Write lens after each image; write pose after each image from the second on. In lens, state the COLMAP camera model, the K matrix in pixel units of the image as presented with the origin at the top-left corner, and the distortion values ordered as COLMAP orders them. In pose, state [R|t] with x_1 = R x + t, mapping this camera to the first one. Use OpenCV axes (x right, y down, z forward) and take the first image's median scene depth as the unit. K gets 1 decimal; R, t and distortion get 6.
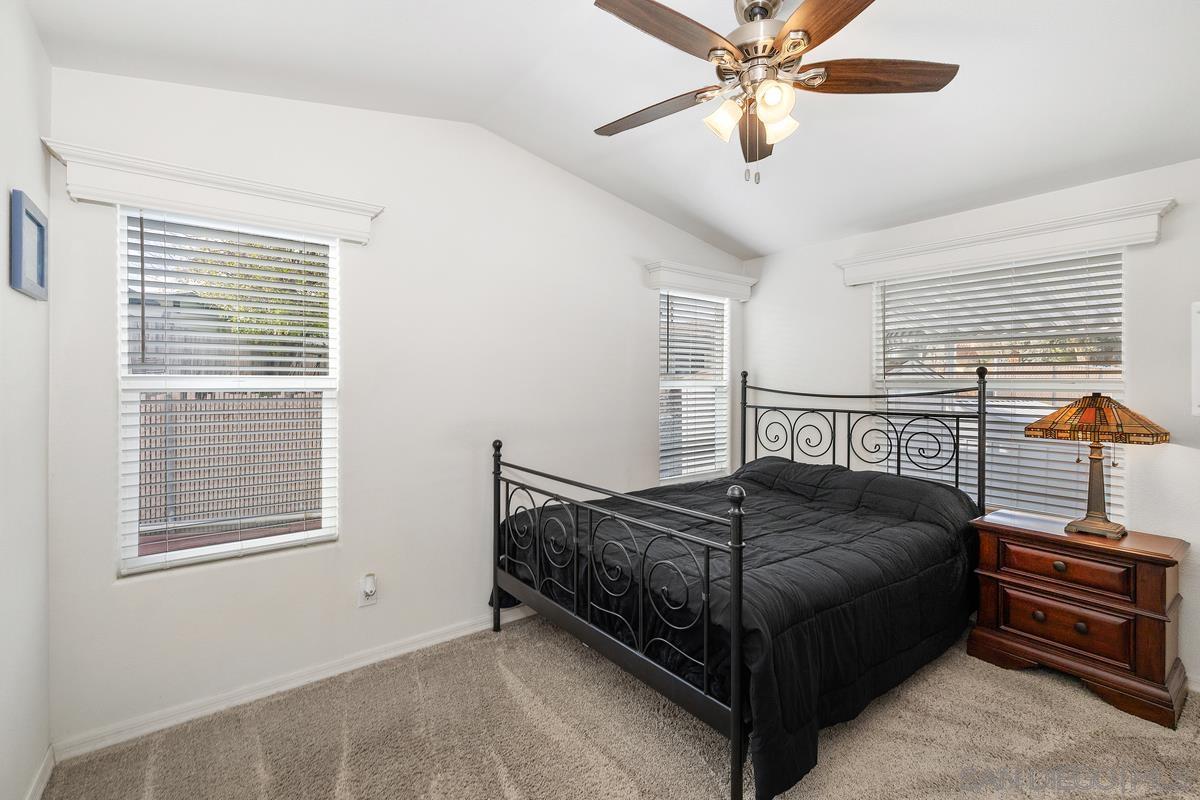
lens RADIAL K [[524.6, 0, 606.4], [0, 524.6, 389.3], [0, 0, 1]] dist [0.006542, -0.000290]
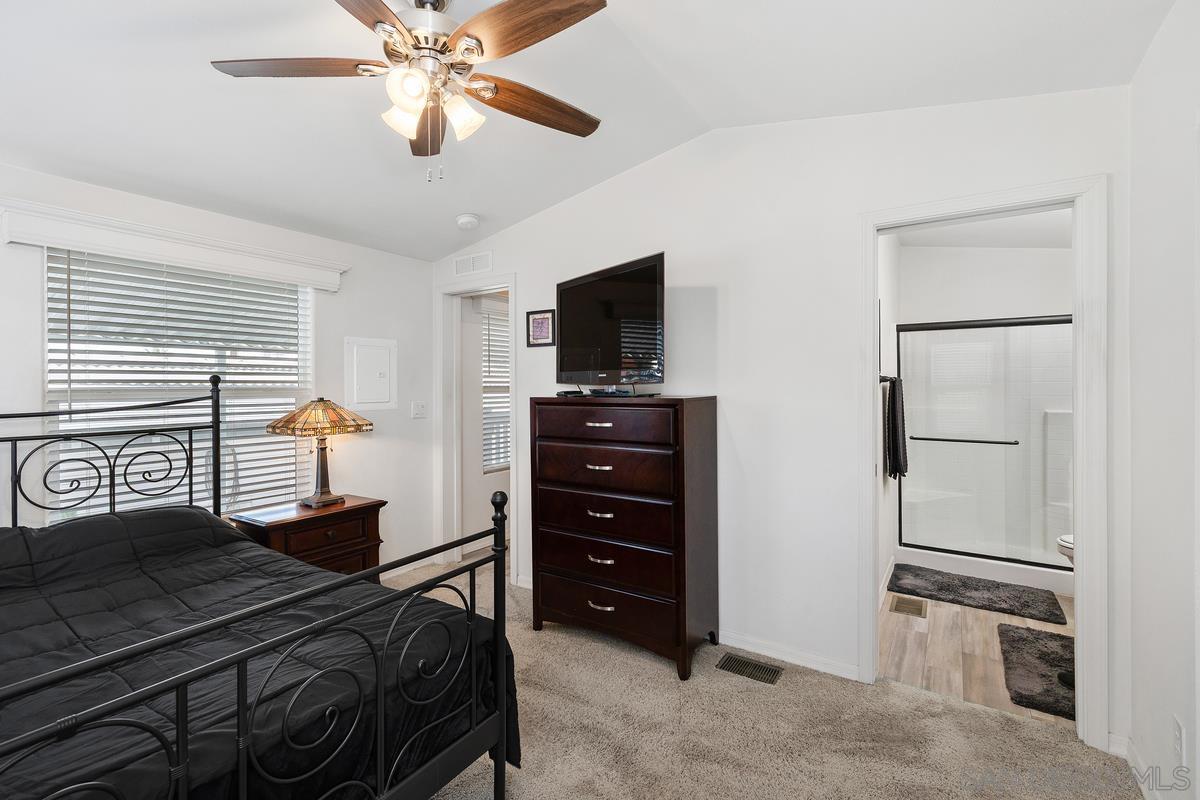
lens RADIAL K [[524.6, 0, 603.5], [0, 524.6, 390.0], [0, 0, 1]] dist [0.006542, -0.000290]
pose [[-0.313739, -0.004336, 0.949499, -0.425371], [0.025436, 0.999592, 0.012970, -0.008775], [-0.949169, 0.028221, -0.313500, 0.592121]]
